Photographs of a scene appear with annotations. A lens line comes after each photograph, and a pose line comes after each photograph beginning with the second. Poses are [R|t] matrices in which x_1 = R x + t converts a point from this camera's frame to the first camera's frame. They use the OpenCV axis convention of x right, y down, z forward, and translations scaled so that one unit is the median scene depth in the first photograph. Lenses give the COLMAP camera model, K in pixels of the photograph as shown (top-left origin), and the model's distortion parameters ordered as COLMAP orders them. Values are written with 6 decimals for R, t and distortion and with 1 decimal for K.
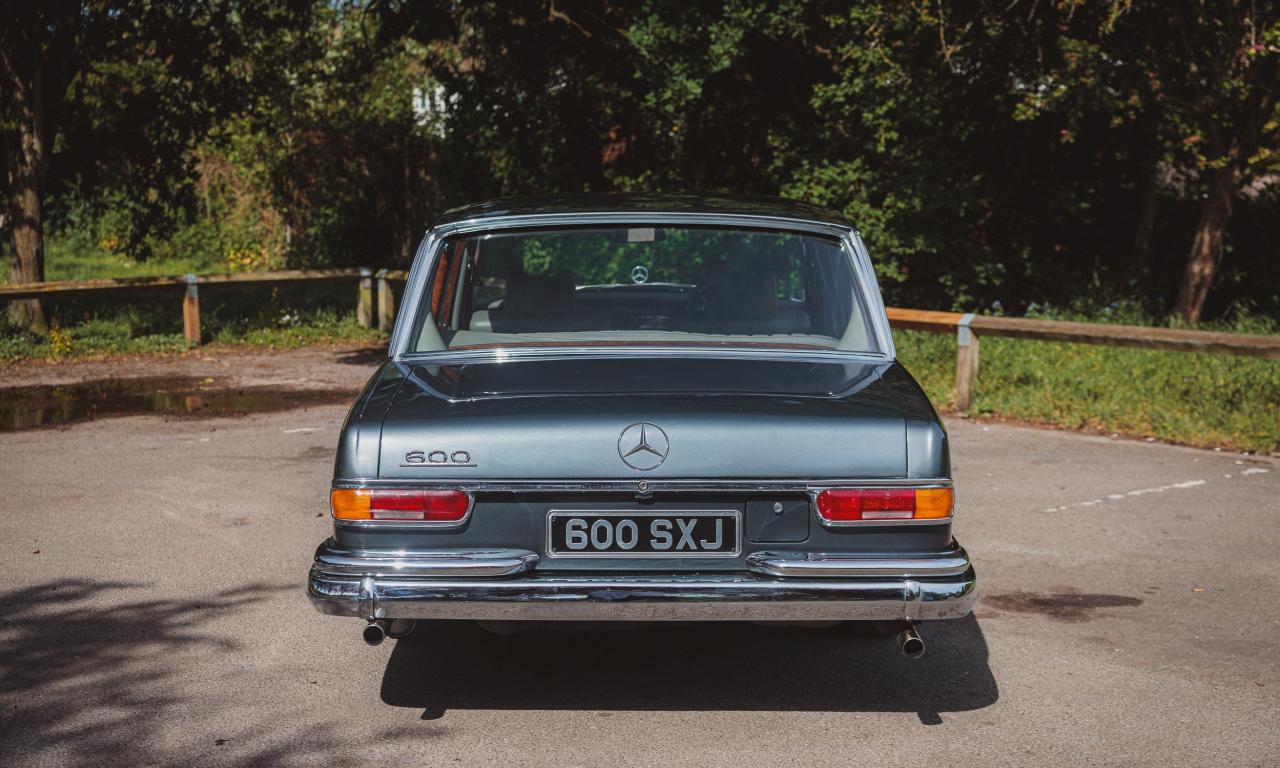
lens RADIAL K [[1842.7, 0, 625.1], [0, 1842.7, 410.6], [0, 0, 1]] dist [0.047129, 0.000000]
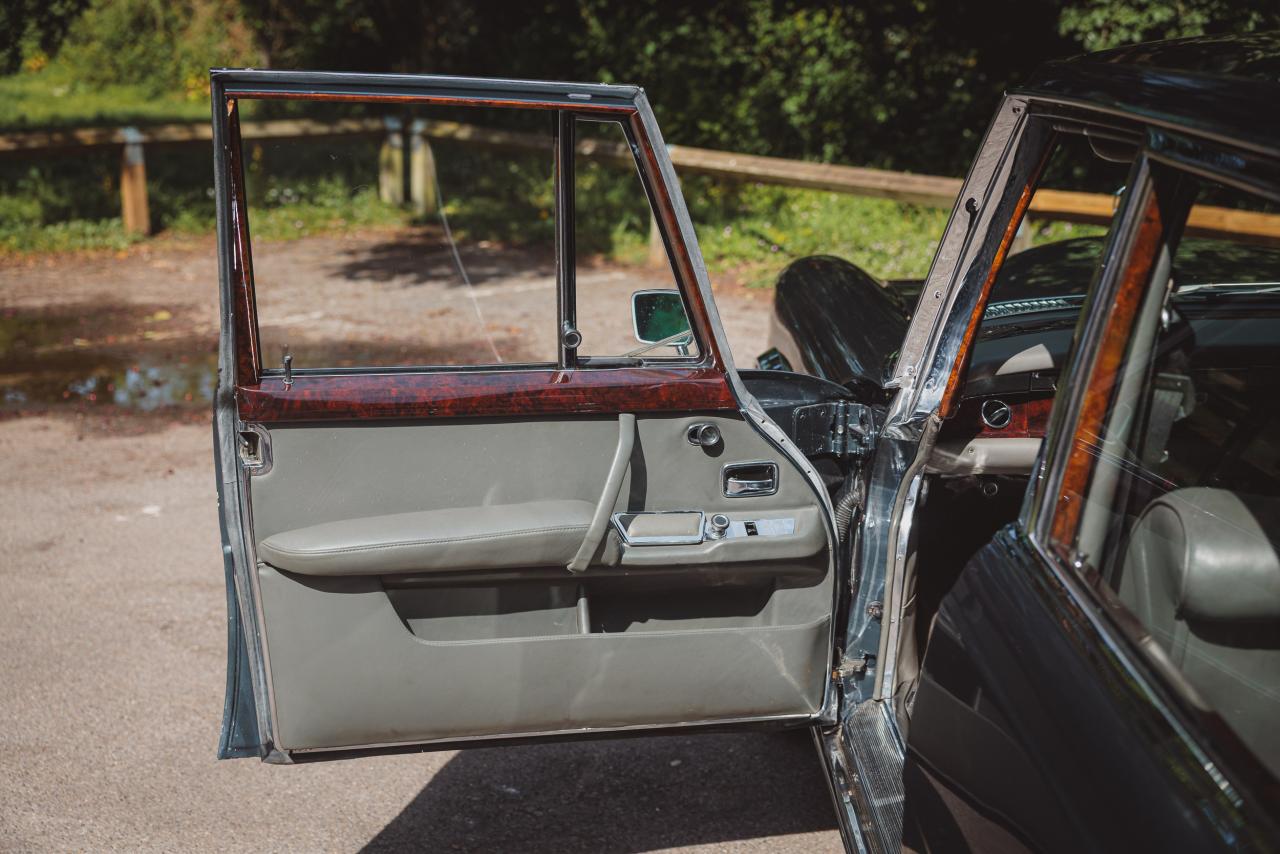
lens RADIAL K [[1928.5, 0, 669.0], [0, 1928.5, 488.3], [0, 0, 1]] dist [0.055050, 0.000000]
pose [[0.999567, 0.003222, 0.029254, -0.086523], [-0.006884, 0.992011, 0.125964, -0.047272], [-0.028614, -0.126111, 0.991603, 0.401117]]
